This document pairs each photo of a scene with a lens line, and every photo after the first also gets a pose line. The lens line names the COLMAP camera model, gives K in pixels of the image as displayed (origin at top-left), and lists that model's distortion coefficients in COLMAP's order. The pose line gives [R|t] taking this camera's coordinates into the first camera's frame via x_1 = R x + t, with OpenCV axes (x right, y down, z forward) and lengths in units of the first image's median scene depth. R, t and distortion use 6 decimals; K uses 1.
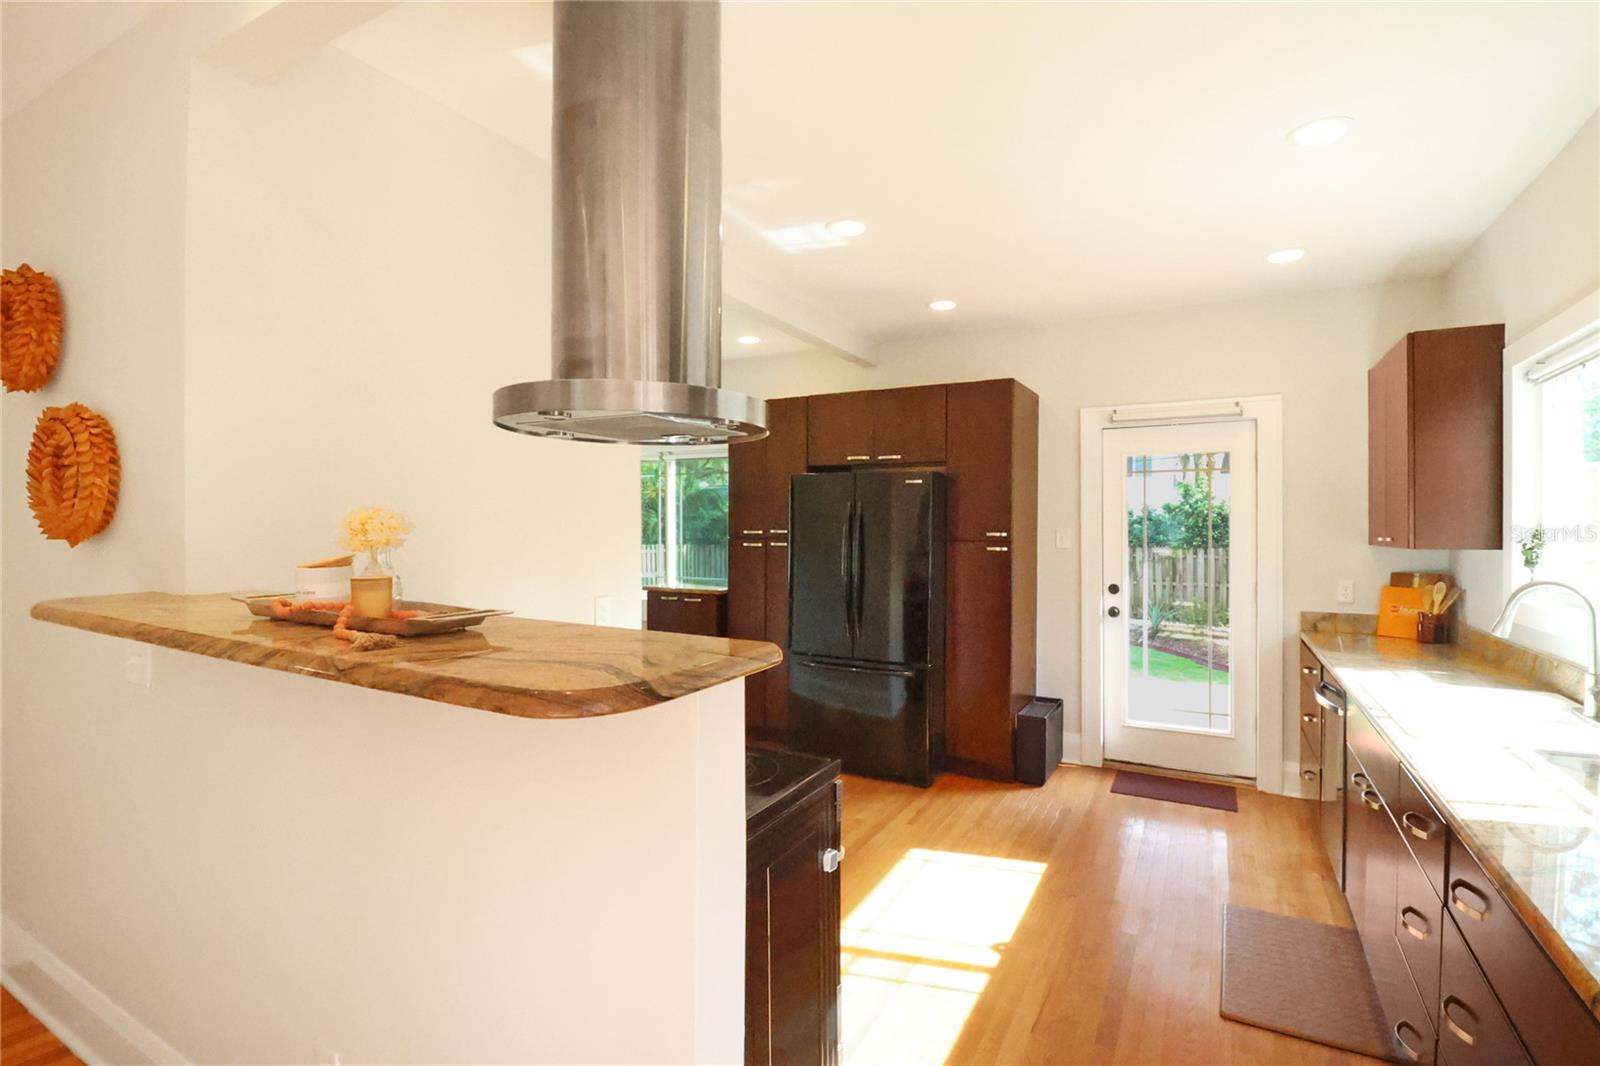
lens RADIAL K [[747.7, 0, 814.7], [0, 747.7, 525.9], [0, 0, 1]] dist [-0.001269, -0.013874]
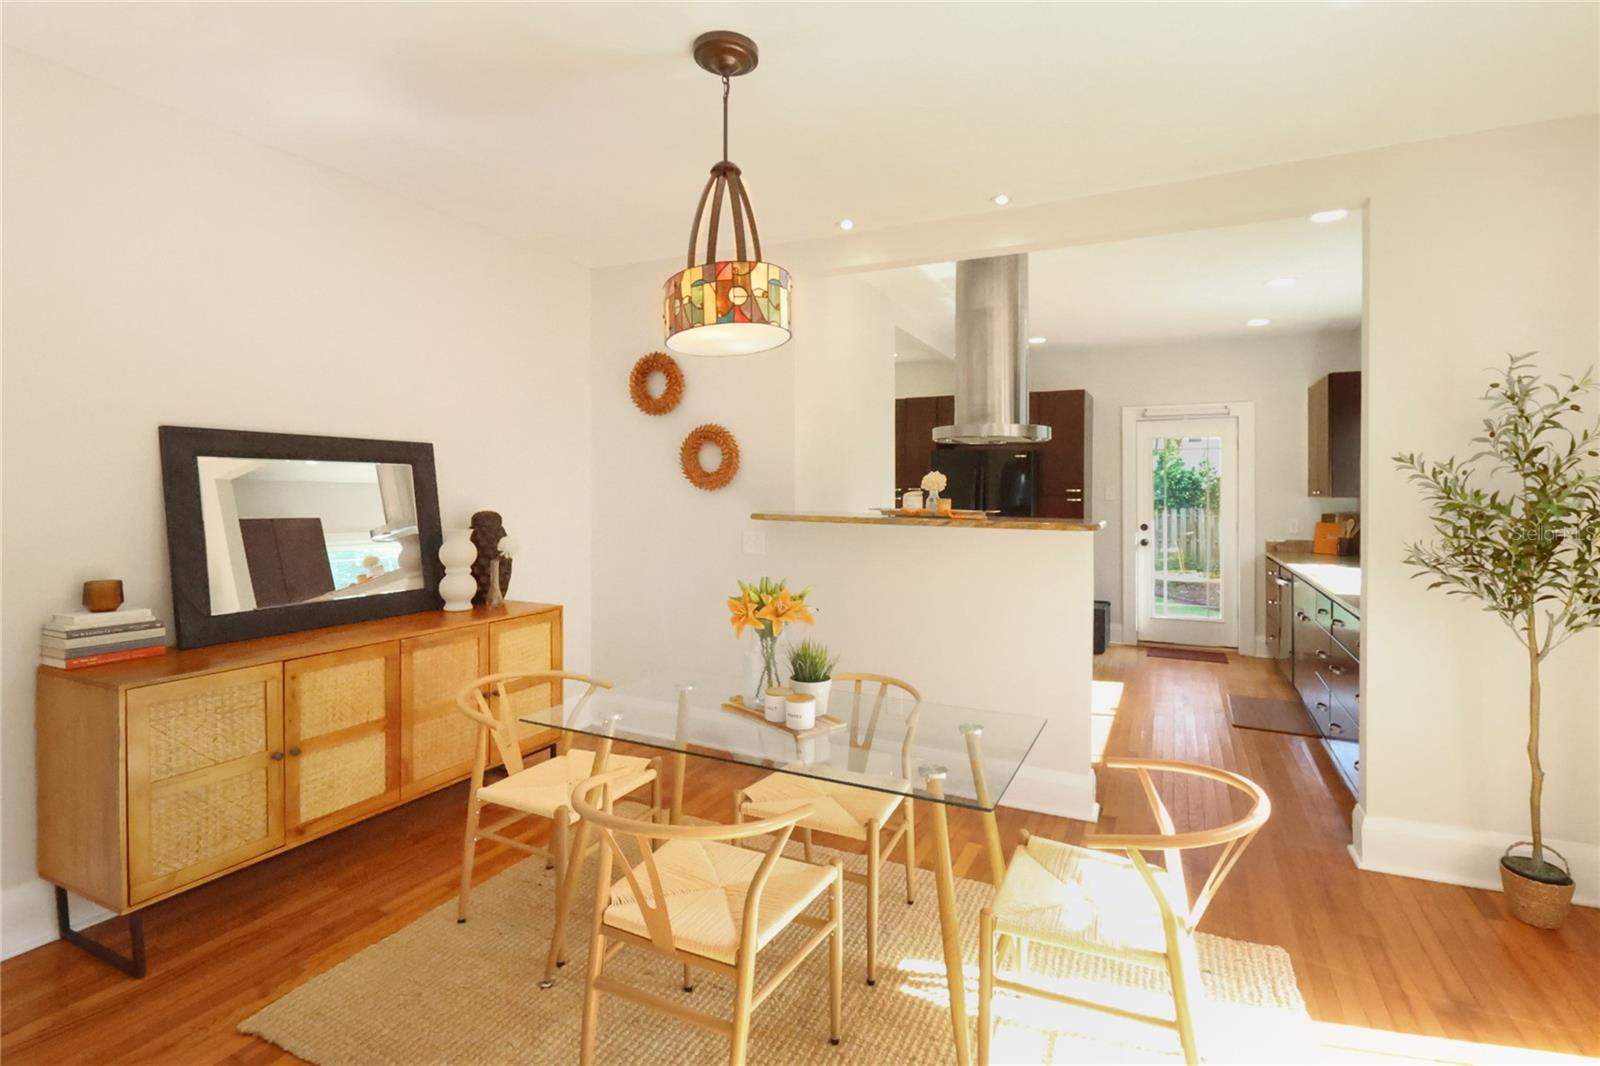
lens RADIAL K [[765.2, 0, 797.9], [0, 765.2, 490.2], [0, 0, 1]] dist [-0.000081, -0.014556]
pose [[0.999232, -0.000482, 0.039184, -0.423993], [0.000503, 1.000000, -0.000529, 0.011877], [-0.039183, 0.000548, 0.999232, -0.608059]]
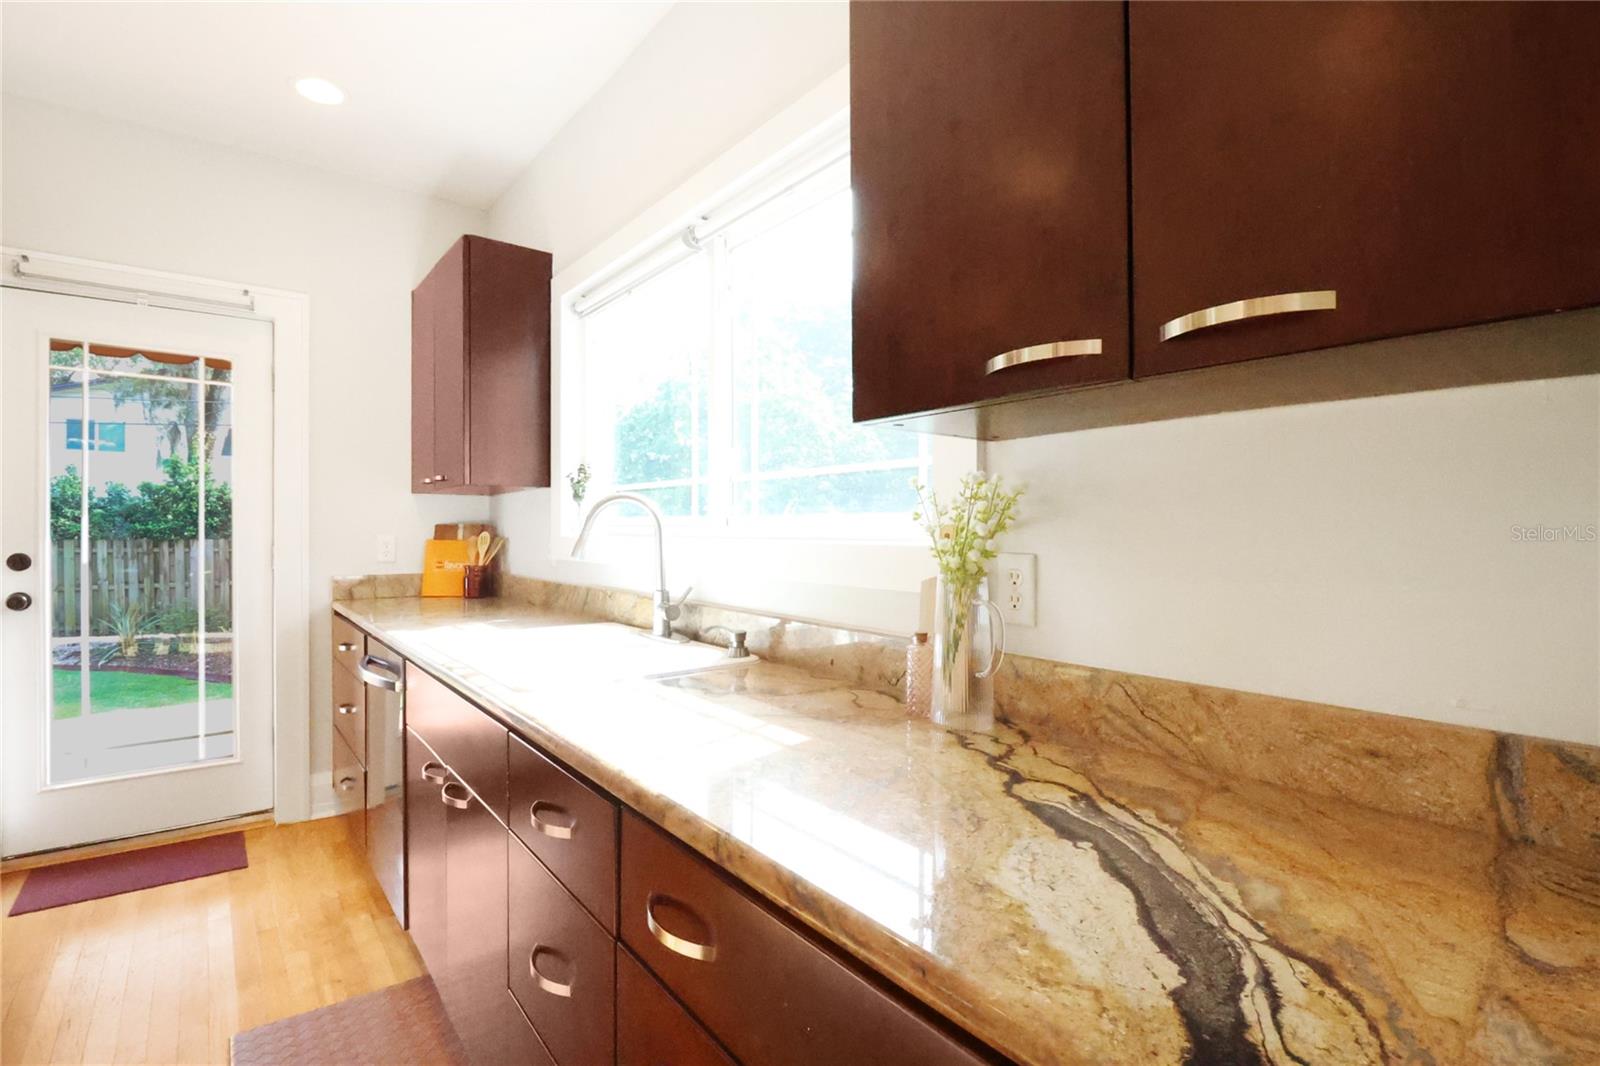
lens RADIAL K [[747.7, 0, 814.7], [0, 747.7, 525.9], [0, 0, 1]] dist [-0.001269, -0.013874]
pose [[0.389407, 0.003062, 0.921061, 0.137759], [-0.000354, 0.999995, -0.003174, 0.068351], [-0.921066, 0.000910, 0.389406, 0.245299]]
